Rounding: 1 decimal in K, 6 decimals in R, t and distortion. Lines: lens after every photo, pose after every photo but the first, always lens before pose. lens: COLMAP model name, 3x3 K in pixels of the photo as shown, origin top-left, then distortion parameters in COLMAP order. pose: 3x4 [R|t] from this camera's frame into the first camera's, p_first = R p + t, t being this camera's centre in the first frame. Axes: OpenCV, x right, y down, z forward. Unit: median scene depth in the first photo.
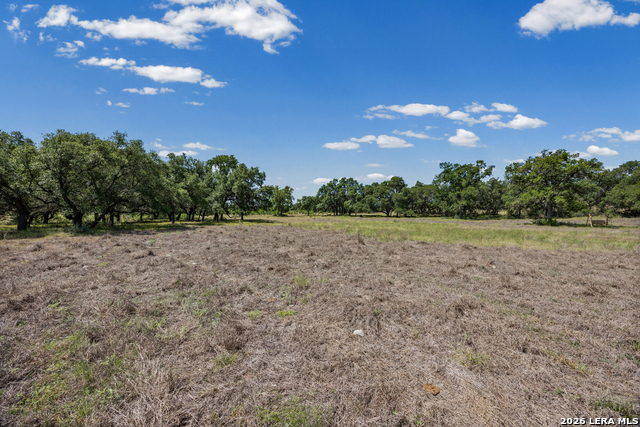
lens RADIAL K [[251.5, 0, 318.1], [0, 251.5, 216.7], [0, 0, 1]] dist [0.000183, 0.000138]
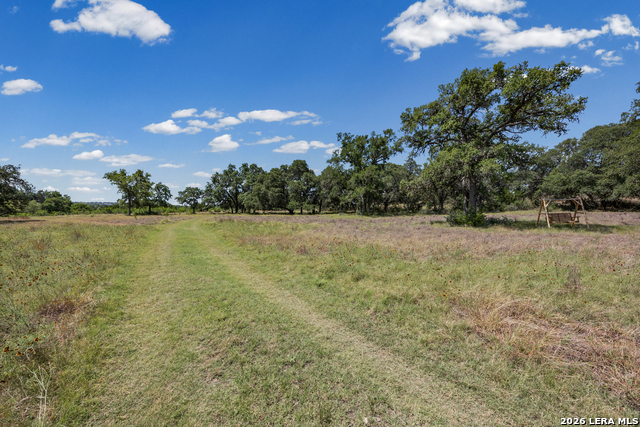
lens RADIAL K [[251.5, 0, 319.2], [0, 251.5, 218.3], [0, 0, 1]] dist [0.000183, 0.000138]
pose [[0.985359, -0.011655, 0.170096, 0.339231], [0.009650, 0.999874, 0.012609, 0.007481], [-0.170221, -0.010783, 0.985347, 0.354034]]
